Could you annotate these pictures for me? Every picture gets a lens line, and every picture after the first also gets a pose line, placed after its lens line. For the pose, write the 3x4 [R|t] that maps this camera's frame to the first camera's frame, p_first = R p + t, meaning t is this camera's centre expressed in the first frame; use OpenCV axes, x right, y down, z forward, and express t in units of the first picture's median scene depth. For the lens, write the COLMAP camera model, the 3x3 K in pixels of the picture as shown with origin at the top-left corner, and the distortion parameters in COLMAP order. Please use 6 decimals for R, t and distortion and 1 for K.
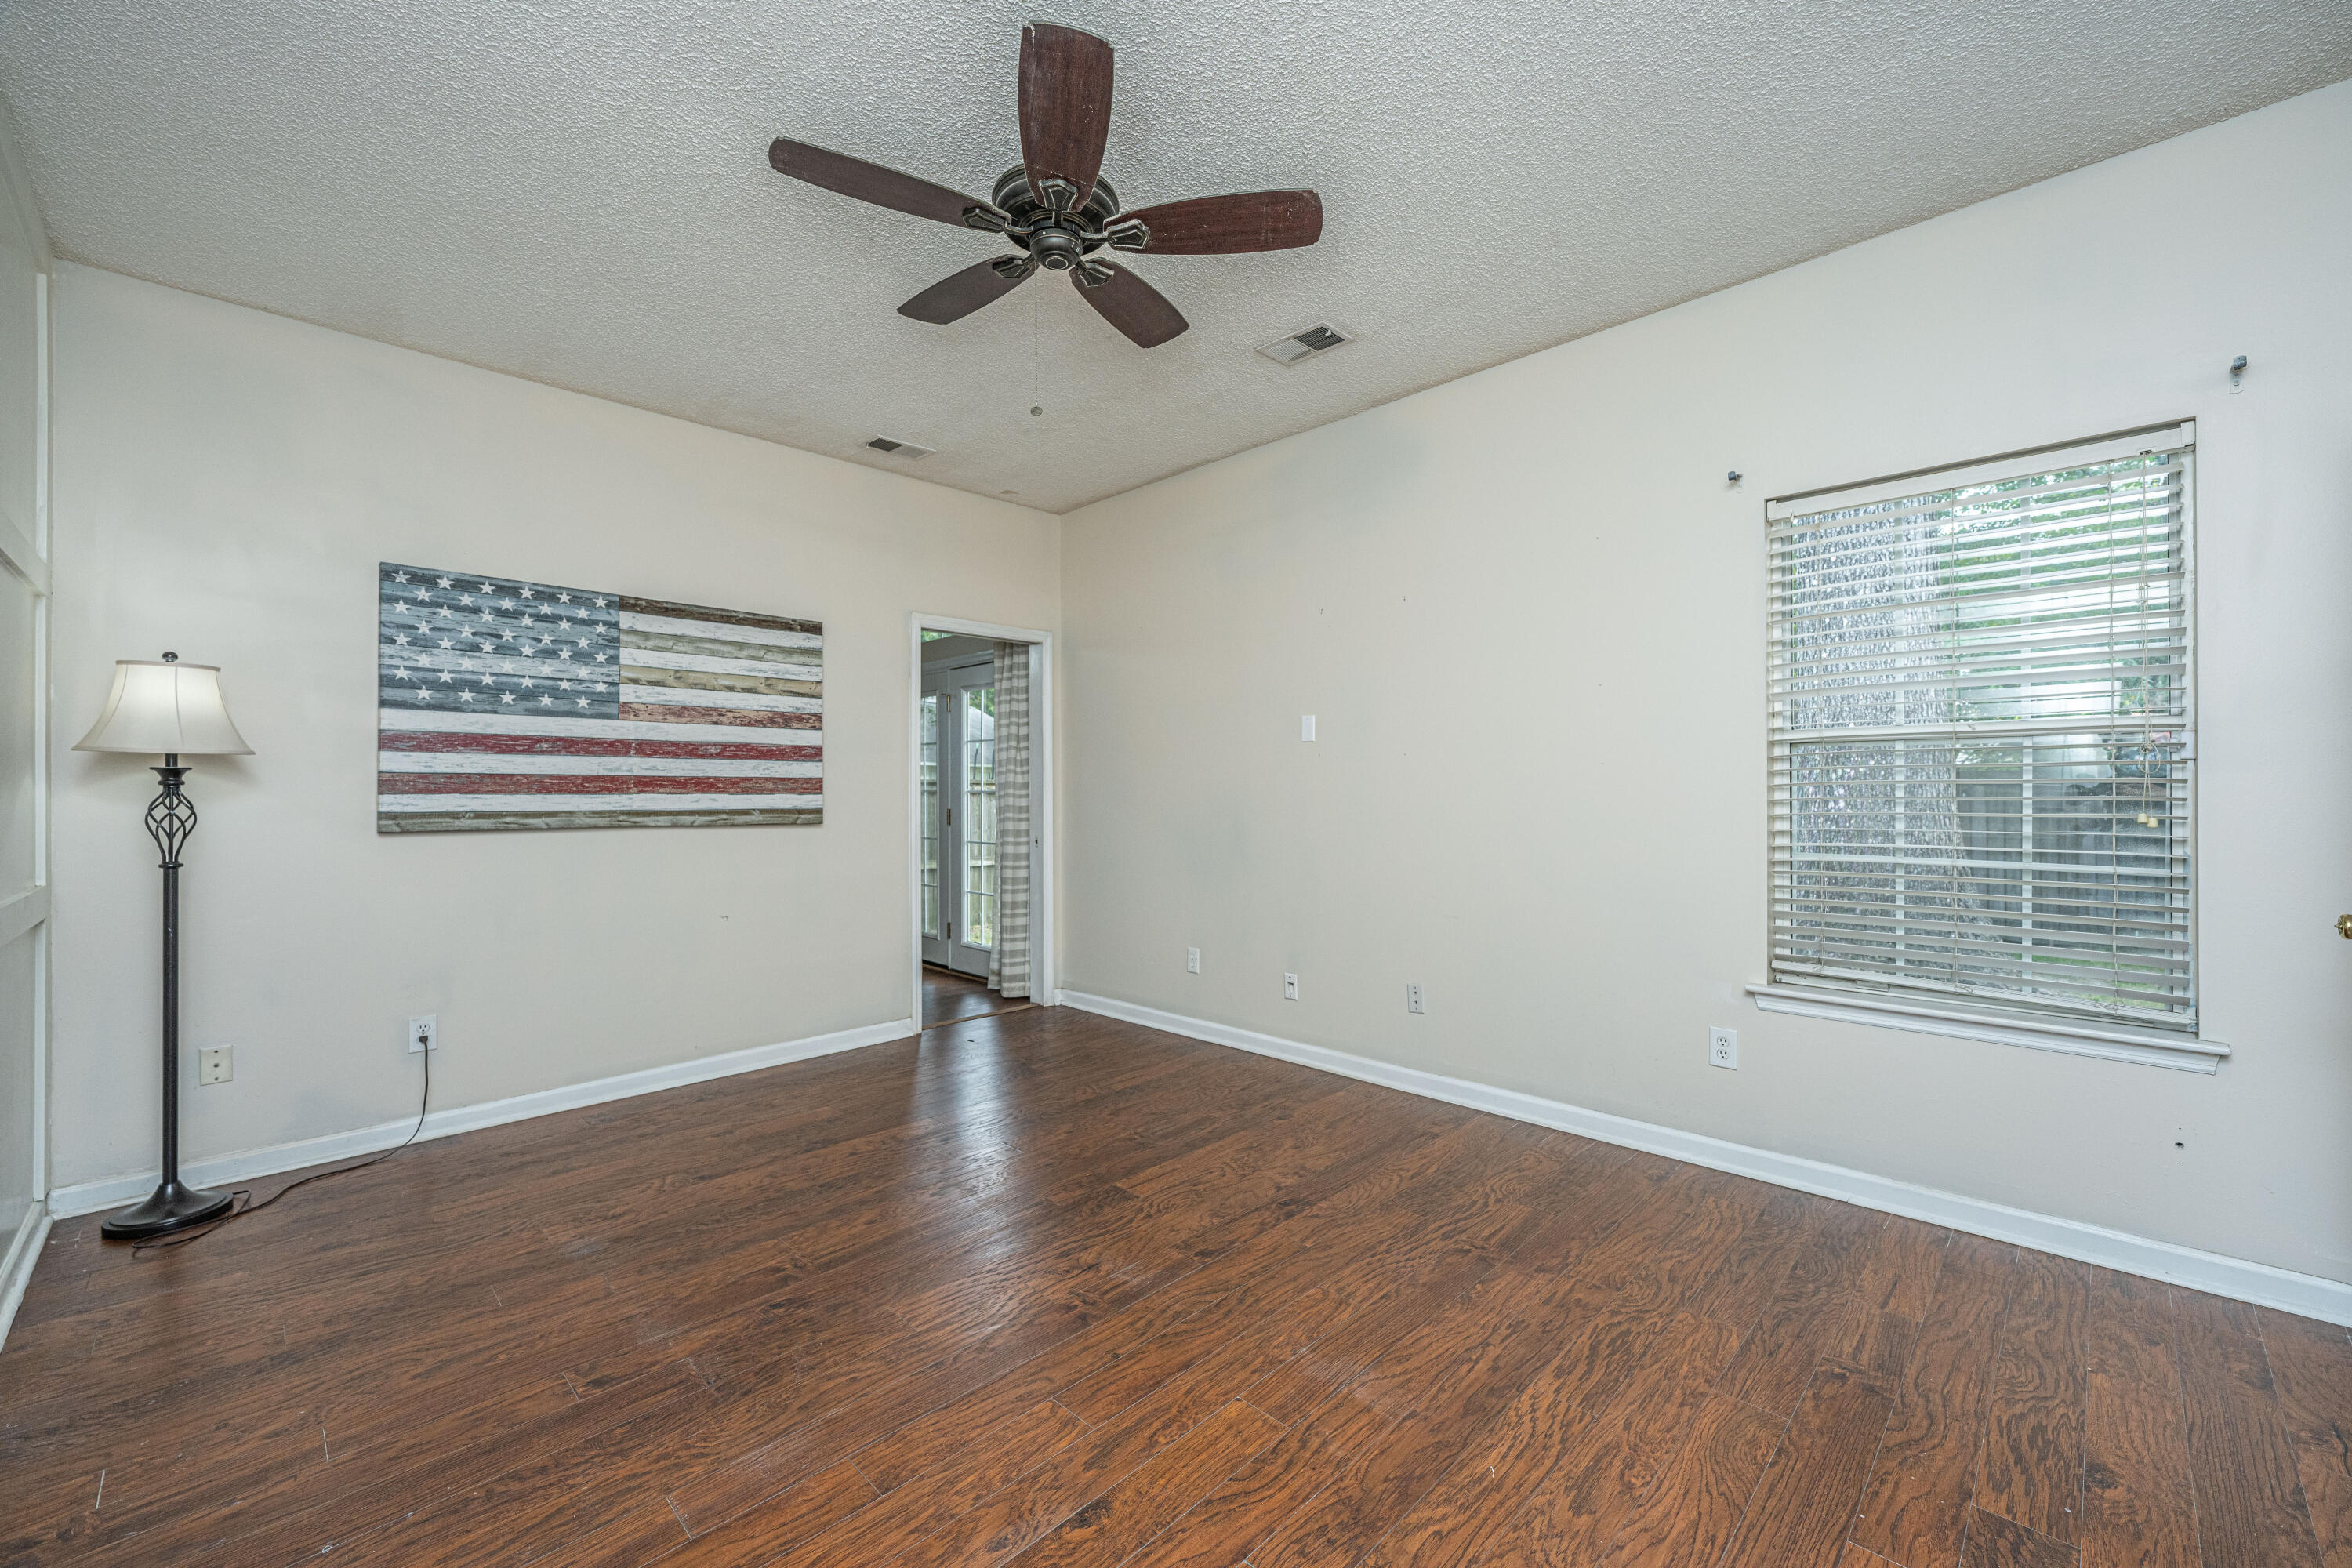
lens RADIAL K [[942.4, 0, 1181.7], [0, 942.4, 798.6], [0, 0, 1]] dist [-0.000078, 0.000069]
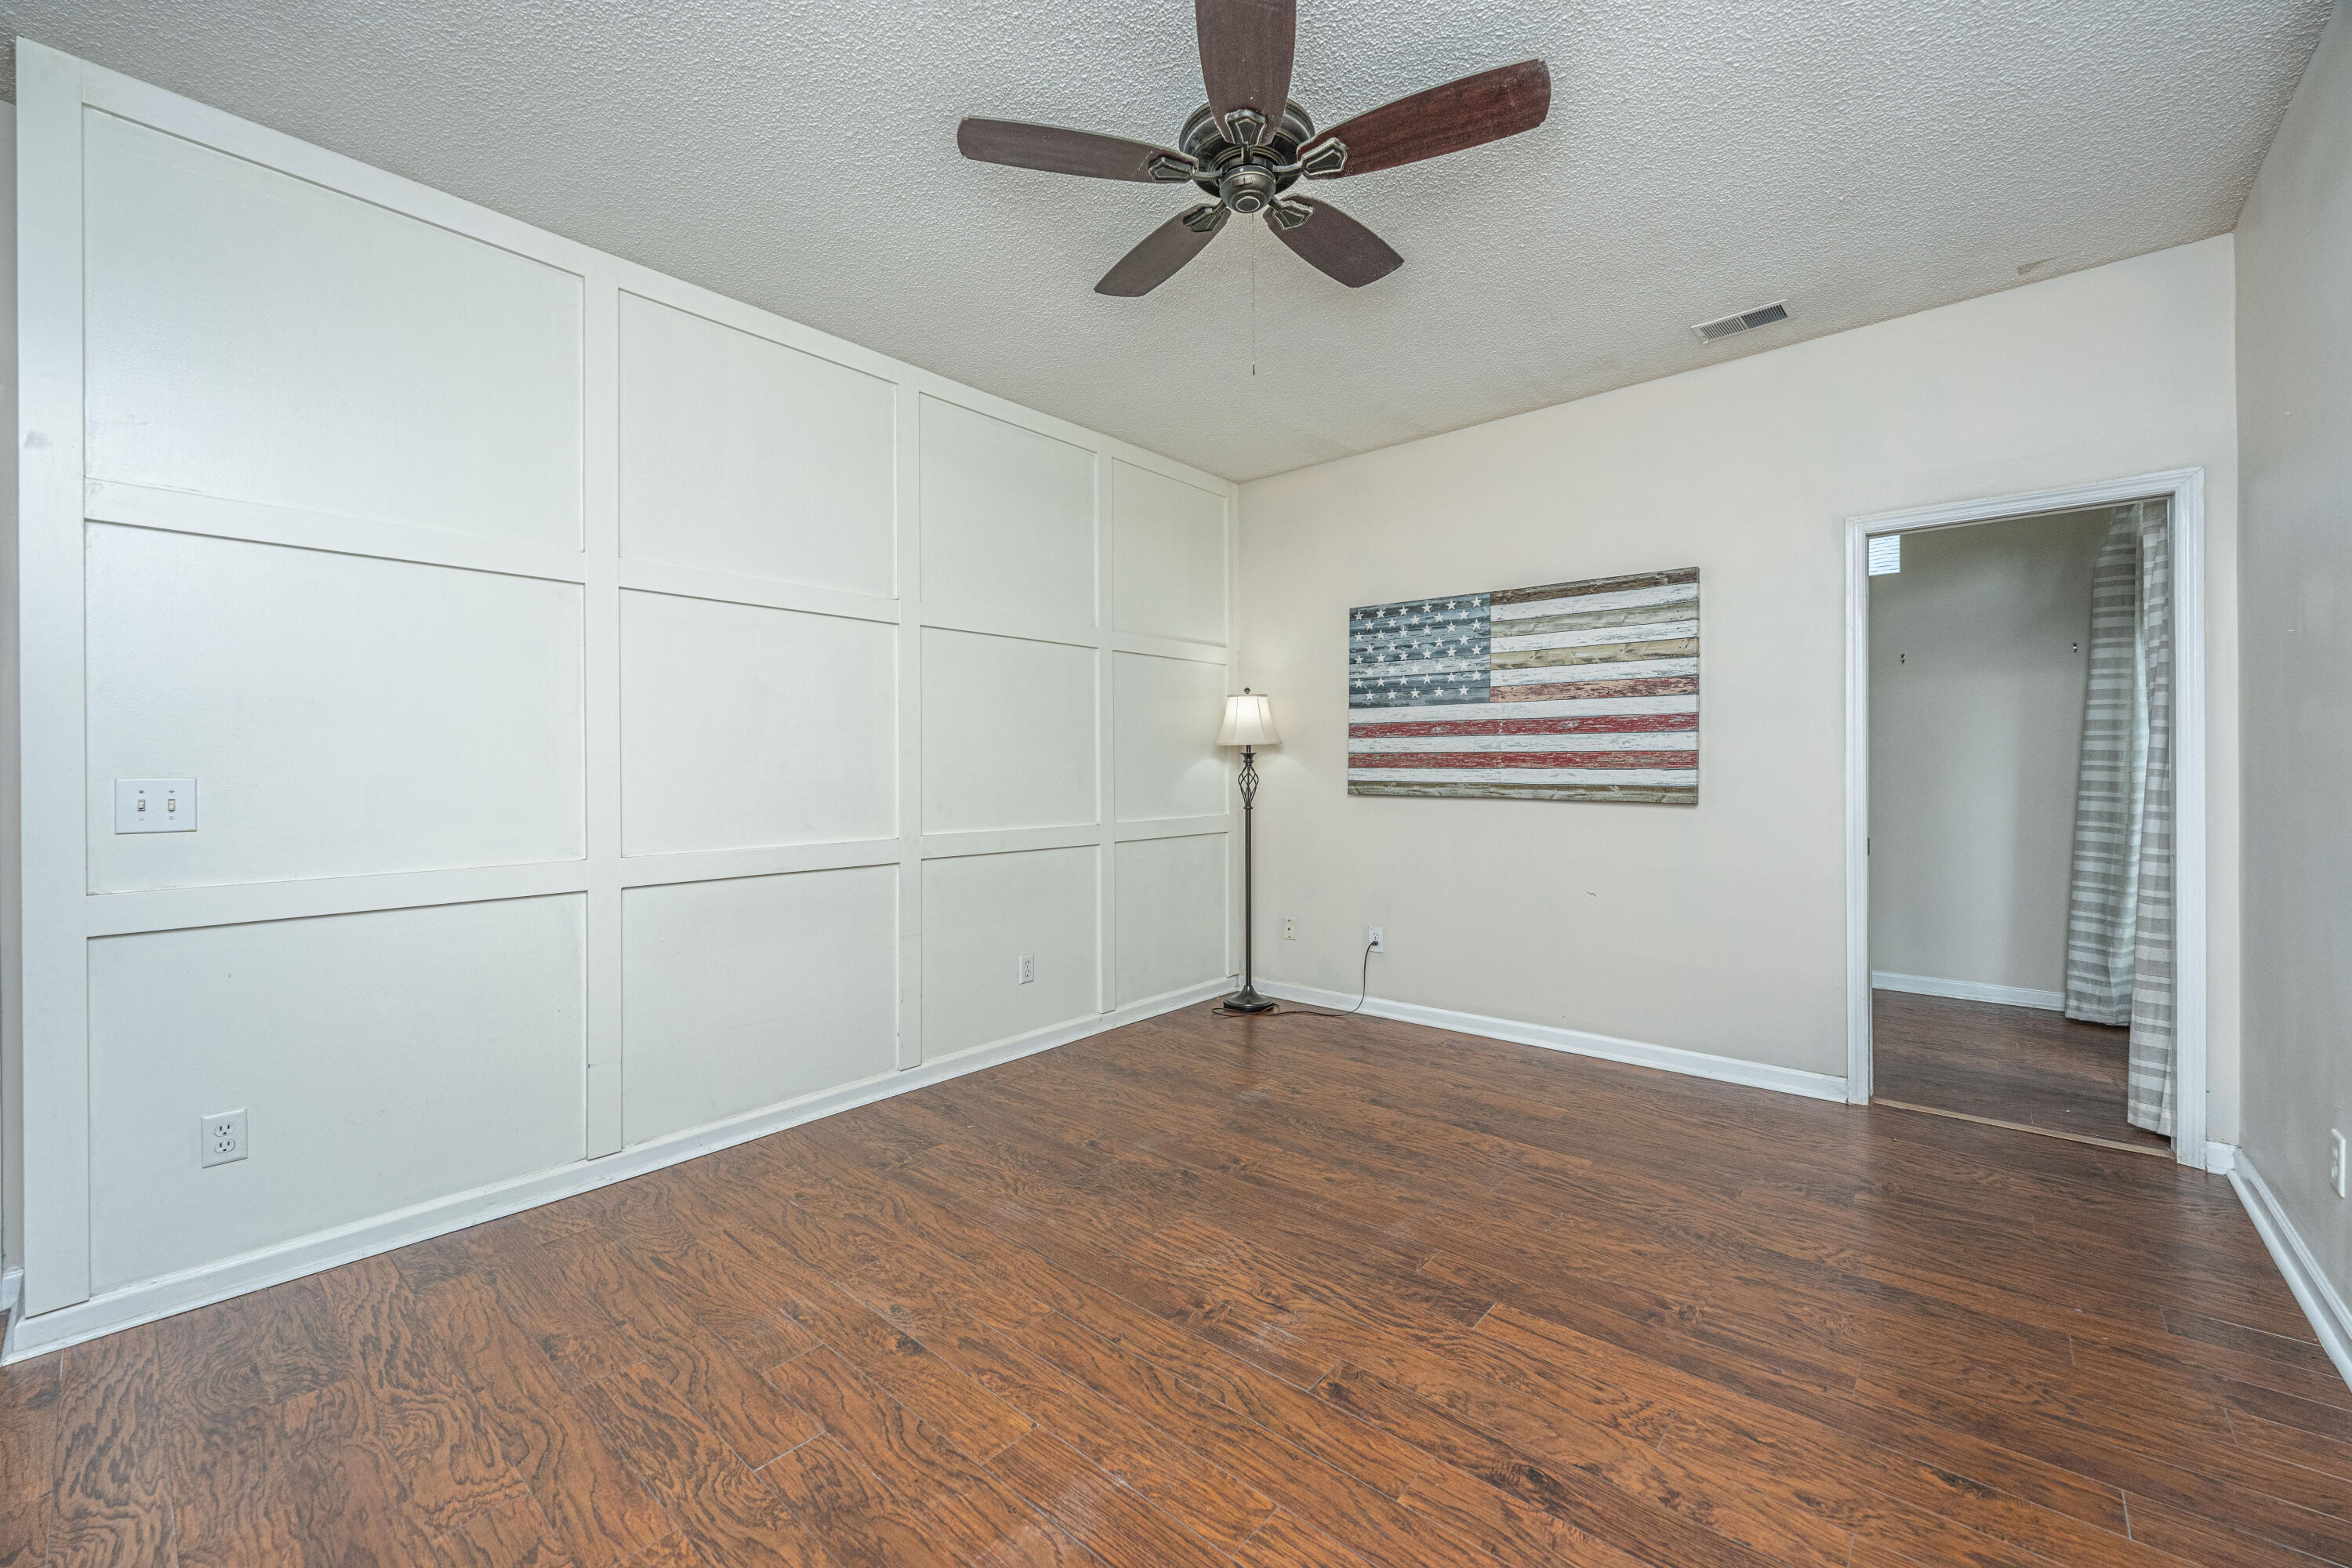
lens RADIAL K [[944.8, 0, 1176.3], [0, 944.8, 778.1], [0, 0, 1]] dist [-0.001380, -0.000003]
pose [[0.054972, 0.016860, -0.998346, 0.559428], [-0.004321, 0.999852, 0.016648, -0.011451], [0.998479, 0.003399, 0.055037, 0.612876]]
